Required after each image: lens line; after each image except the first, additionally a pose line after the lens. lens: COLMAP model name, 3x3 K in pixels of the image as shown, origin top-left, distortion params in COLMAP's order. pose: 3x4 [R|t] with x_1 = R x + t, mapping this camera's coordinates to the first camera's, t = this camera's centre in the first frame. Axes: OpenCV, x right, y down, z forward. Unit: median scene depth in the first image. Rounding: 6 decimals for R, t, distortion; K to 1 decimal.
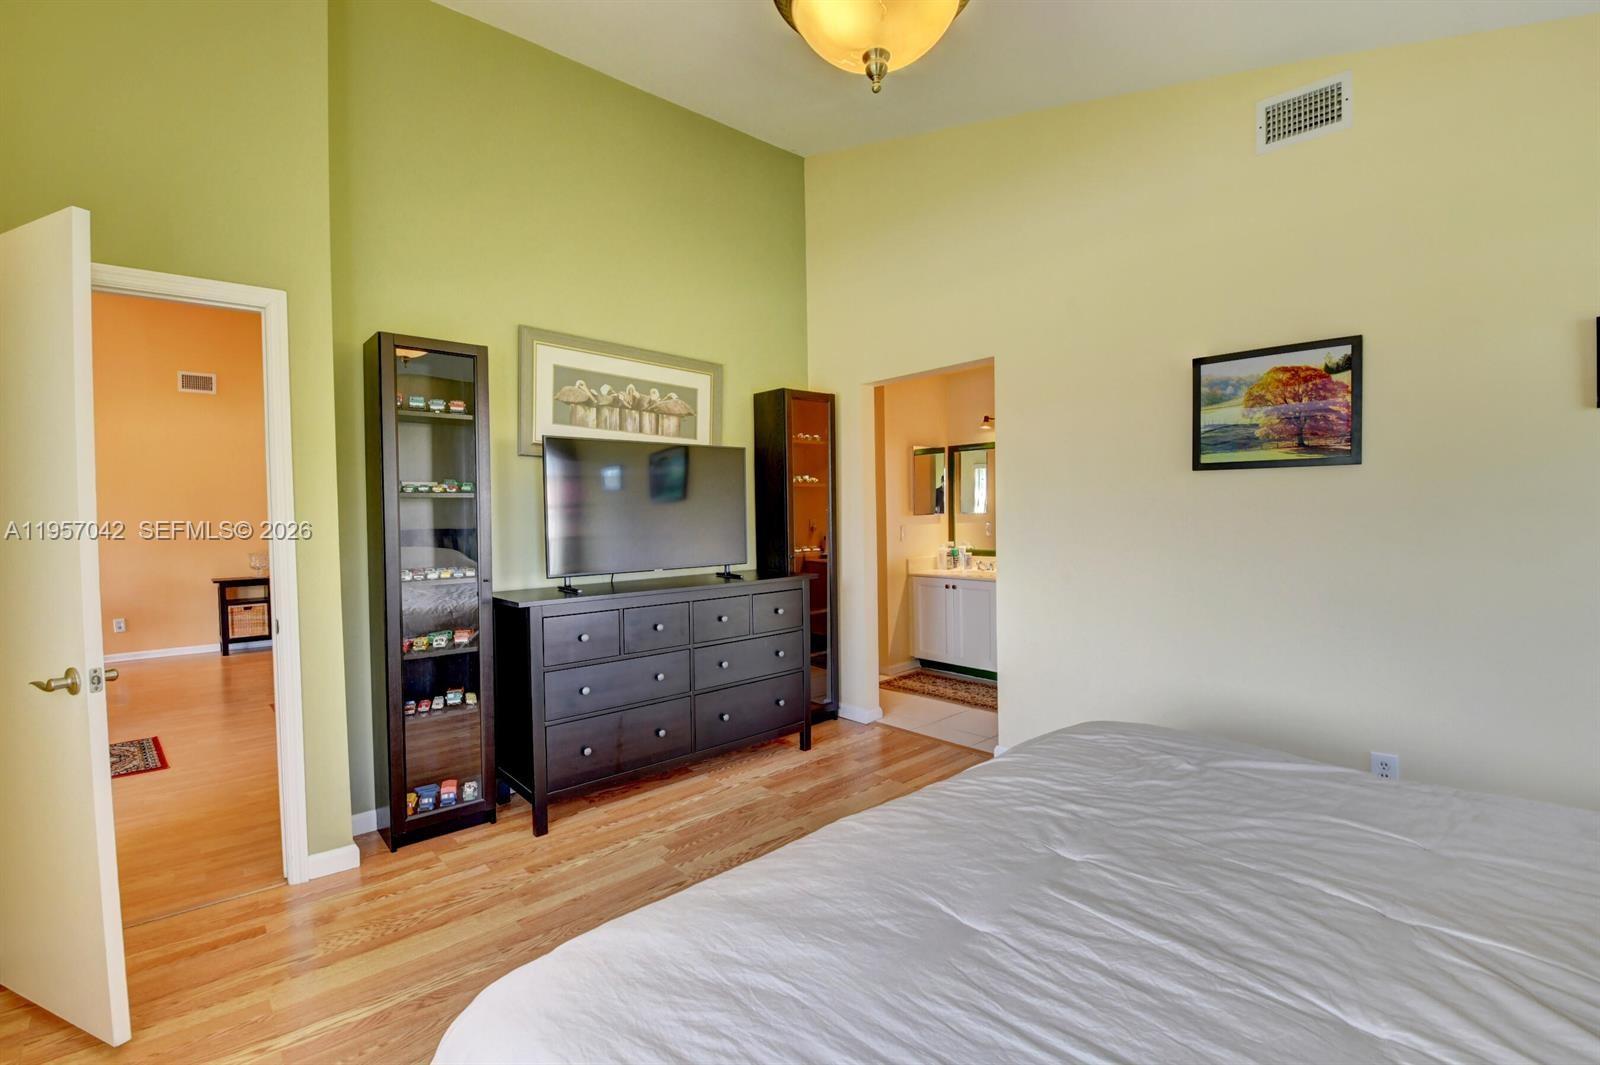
lens RADIAL K [[705.5, 0, 803.0], [0, 705.5, 533.6], [0, 0, 1]] dist [0.021122, -0.033231]
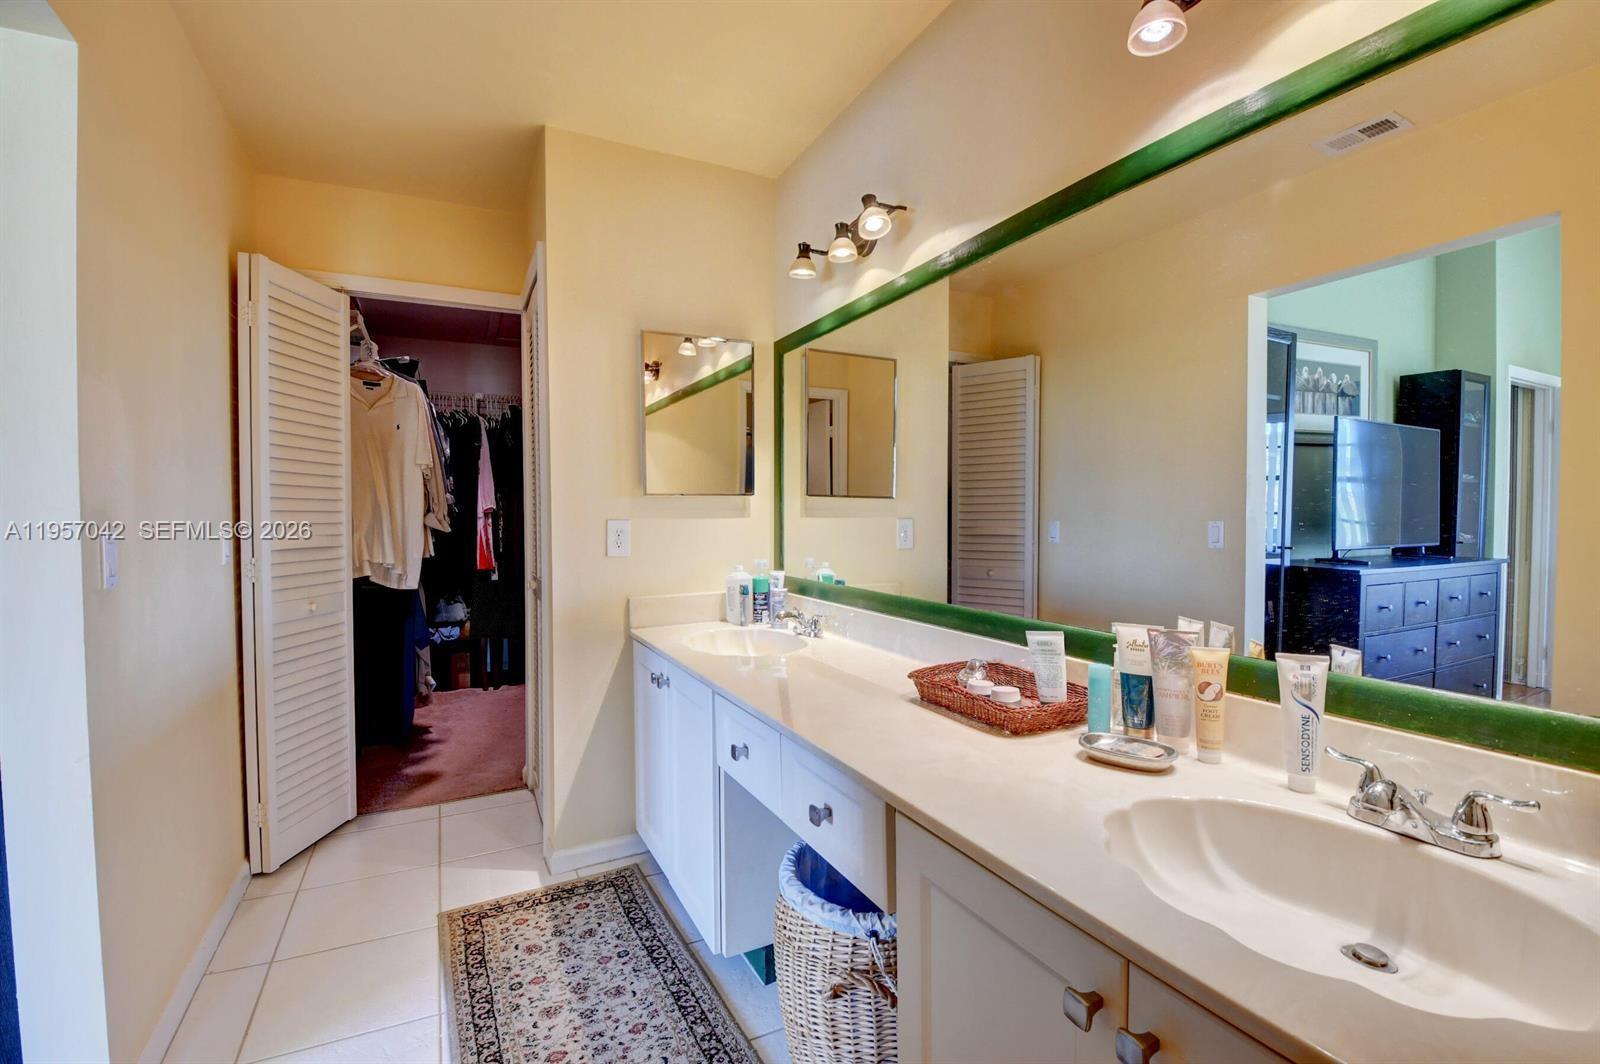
lens RADIAL K [[698.4, 0, 800.0], [0, 698.4, 532.0], [0, 0, 1]] dist [-0.003905, -0.013312]
pose [[0.963988, 0.022002, -0.265034, 0.347962], [-0.022692, 0.999742, 0.000460, -0.006301], [0.264975, 0.005571, 0.964239, 0.601239]]
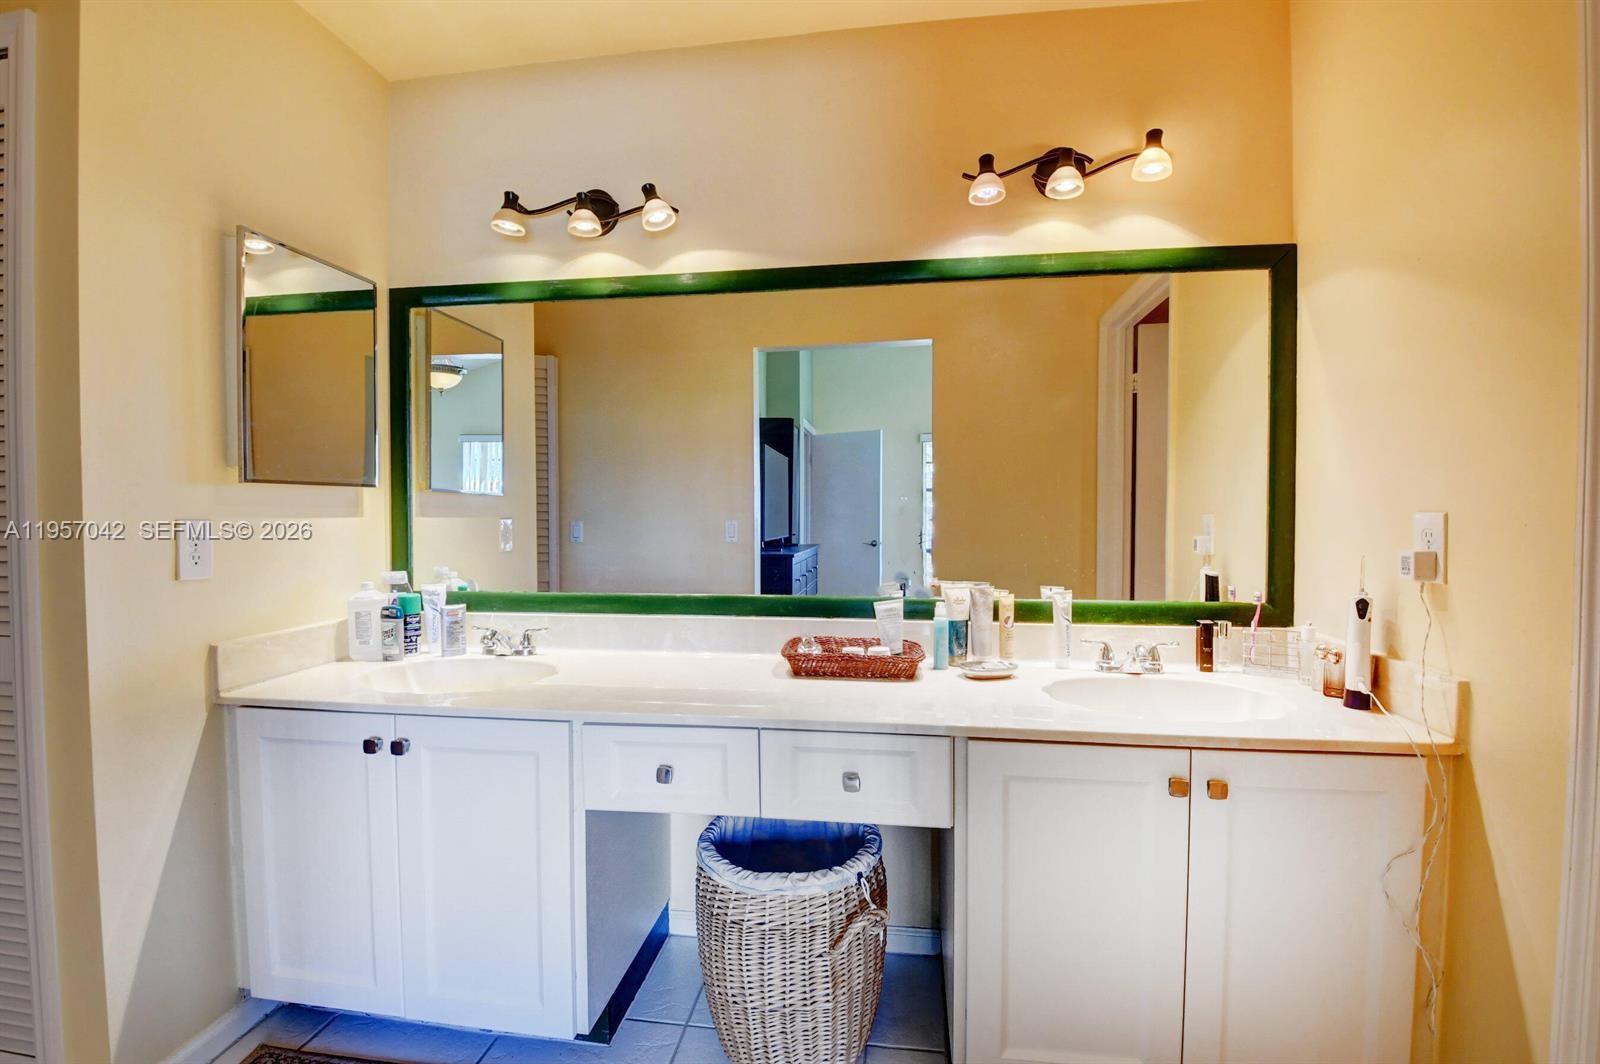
lens RADIAL K [[706.9, 0, 800.0], [0, 706.9, 532.0], [0, 0, 1]] dist [-0.001568, -0.012830]
pose [[0.772197, 0.001528, 0.635381, 0.147079], [0.008117, 0.999892, -0.012270, -0.001788], [-0.635331, 0.014633, 0.772101, 0.632621]]
